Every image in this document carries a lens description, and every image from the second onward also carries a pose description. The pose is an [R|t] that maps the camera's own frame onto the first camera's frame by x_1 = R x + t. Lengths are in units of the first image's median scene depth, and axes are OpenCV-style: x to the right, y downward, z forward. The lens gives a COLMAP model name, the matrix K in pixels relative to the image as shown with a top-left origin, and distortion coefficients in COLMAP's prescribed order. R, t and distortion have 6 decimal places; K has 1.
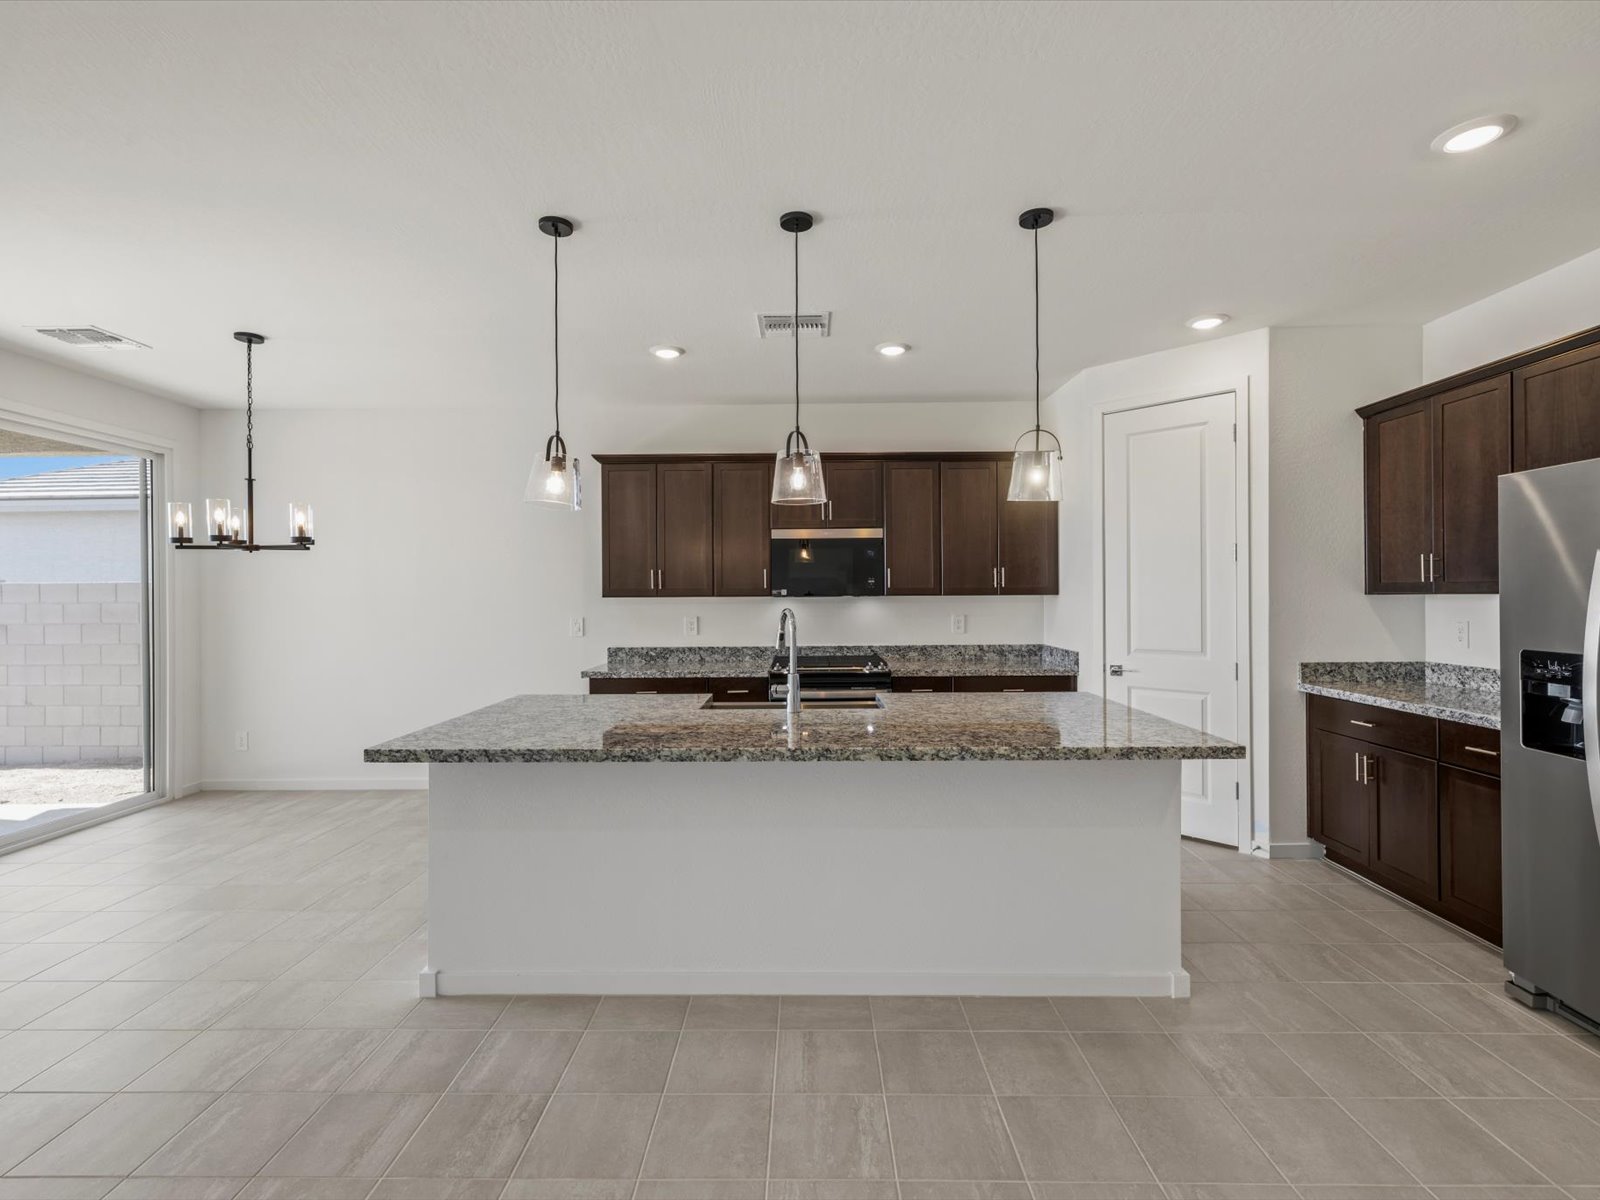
lens RADIAL K [[757.8, 0, 802.3], [0, 757.8, 595.7], [0, 0, 1]] dist [0.001281, 0.000313]
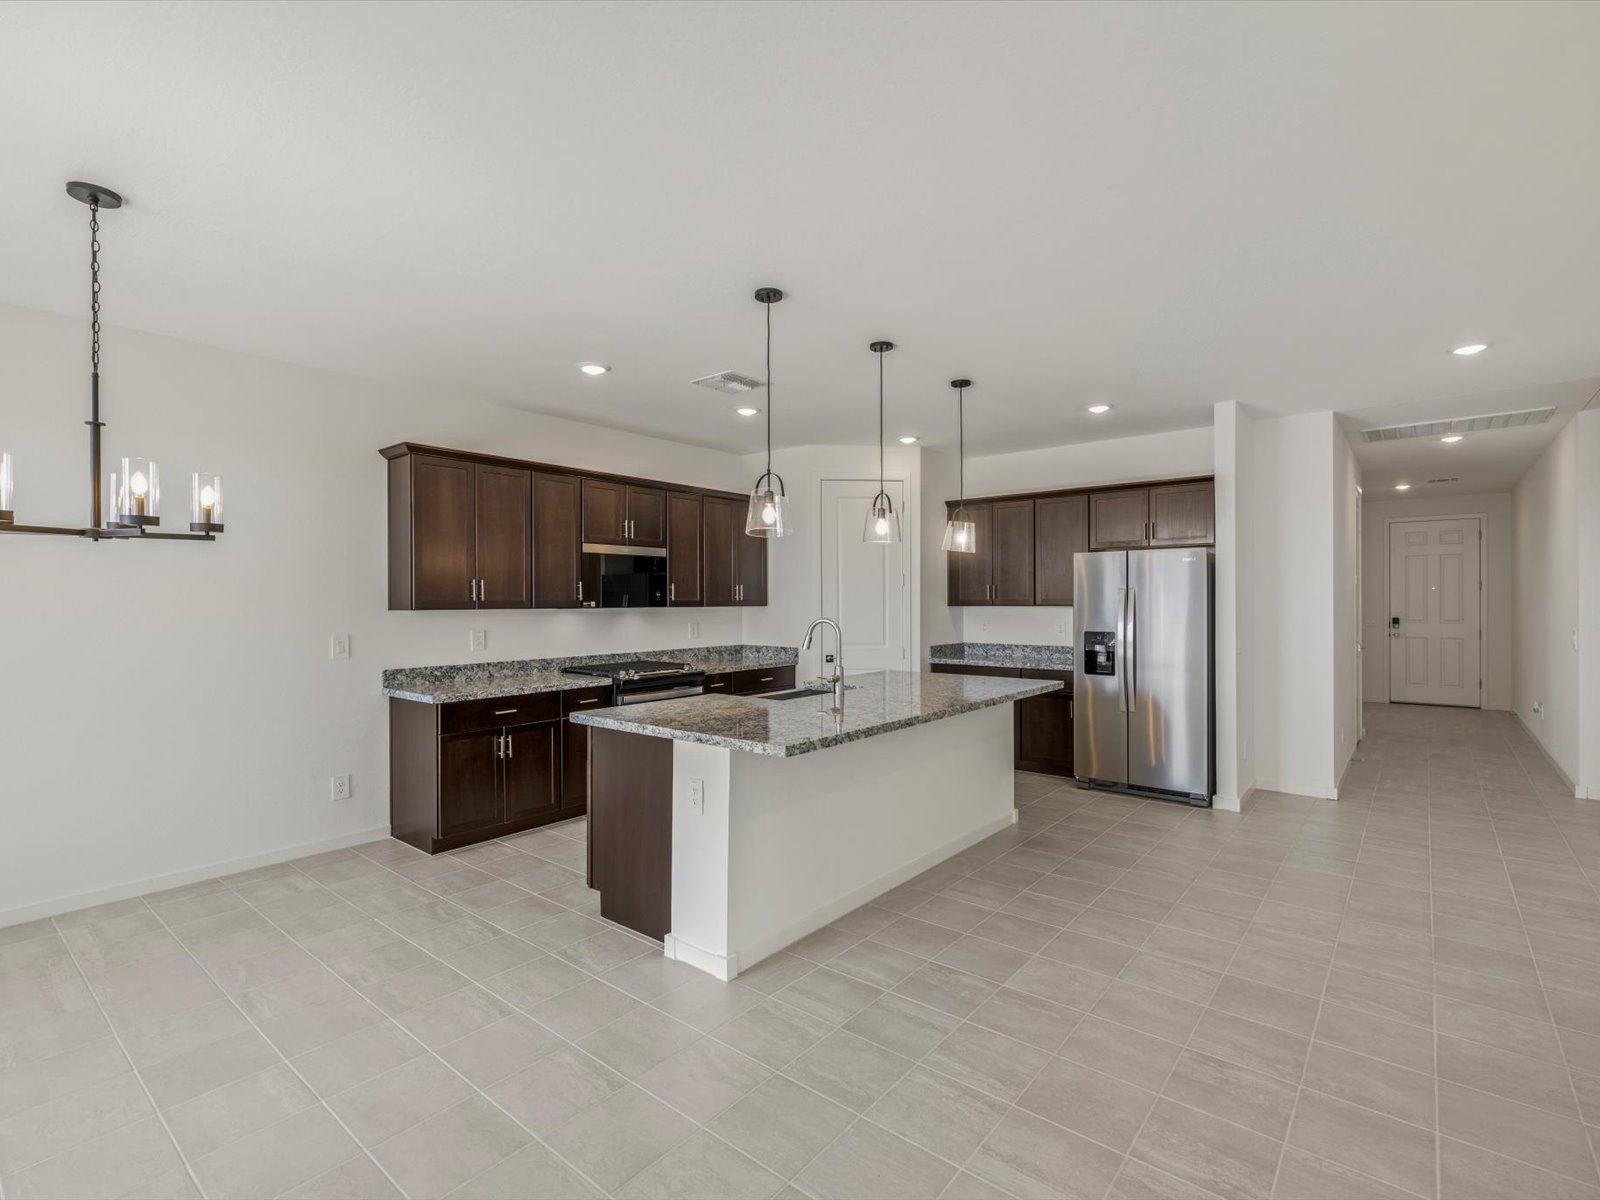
lens RADIAL K [[753.2, 0, 801.0], [0, 753.2, 606.0], [0, 0, 1]] dist [0.001125, 0.000290]
pose [[0.626043, -0.001301, 0.779787, -0.702547], [-0.000032, 0.999999, 0.001695, -0.004154], [-0.779788, -0.001086, 0.626042, 0.135857]]
